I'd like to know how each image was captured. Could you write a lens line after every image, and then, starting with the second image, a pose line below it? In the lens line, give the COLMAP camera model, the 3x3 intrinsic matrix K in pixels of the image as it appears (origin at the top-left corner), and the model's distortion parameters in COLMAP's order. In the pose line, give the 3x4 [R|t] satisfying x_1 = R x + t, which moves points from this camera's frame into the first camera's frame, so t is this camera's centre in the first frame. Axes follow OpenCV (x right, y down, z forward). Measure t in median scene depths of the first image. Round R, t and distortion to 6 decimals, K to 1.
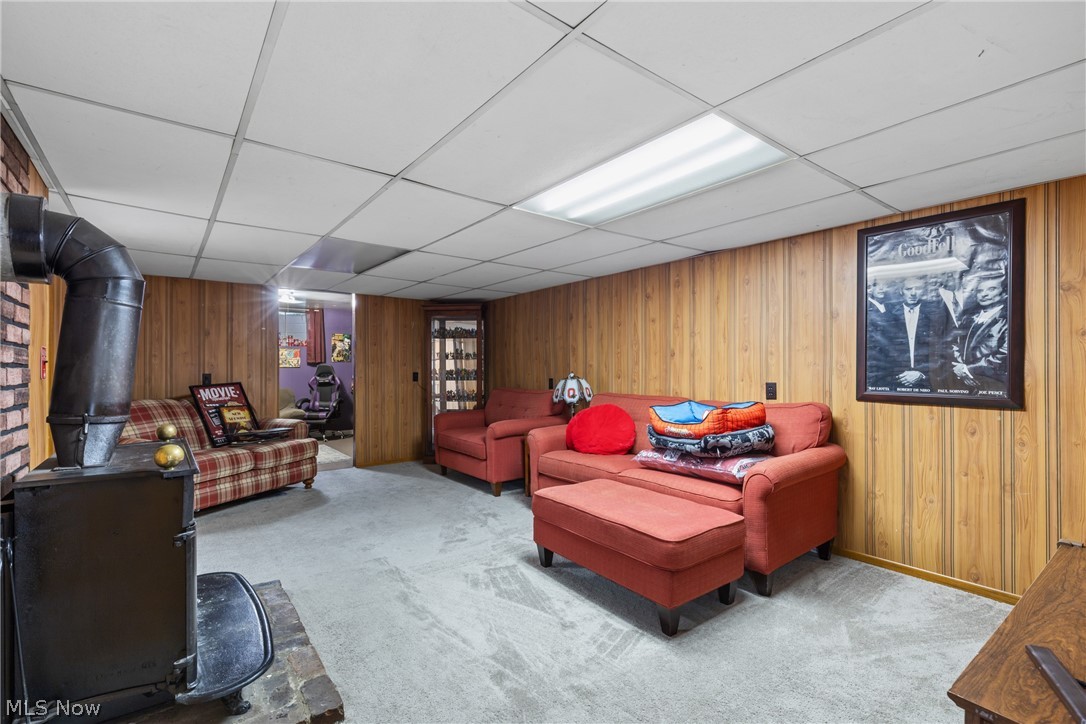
lens RADIAL K [[487.3, 0, 540.4], [0, 487.3, 365.5], [0, 0, 1]] dist [0.004913, -0.000229]
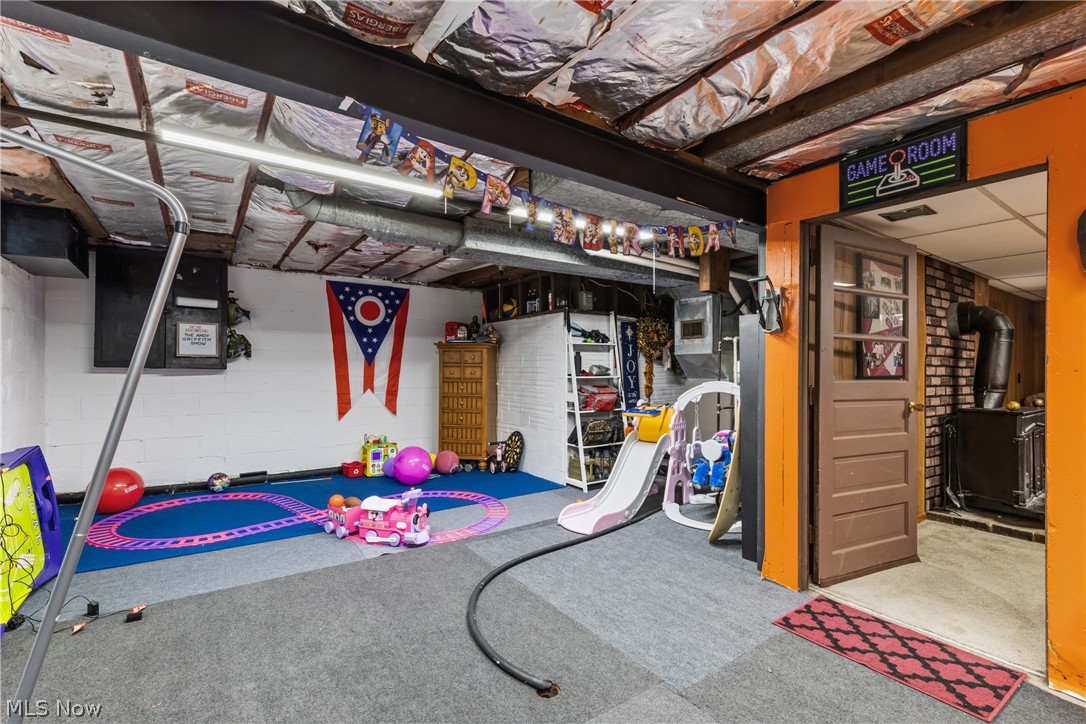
lens RADIAL K [[487.3, 0, 542.6], [0, 487.3, 362.8], [0, 0, 1]] dist [0.004913, -0.000229]
pose [[-0.037343, -0.001874, -0.999301, 1.559474], [-0.010179, 0.999947, -0.001494, 0.001369], [0.999251, 0.010117, -0.037360, -1.100513]]
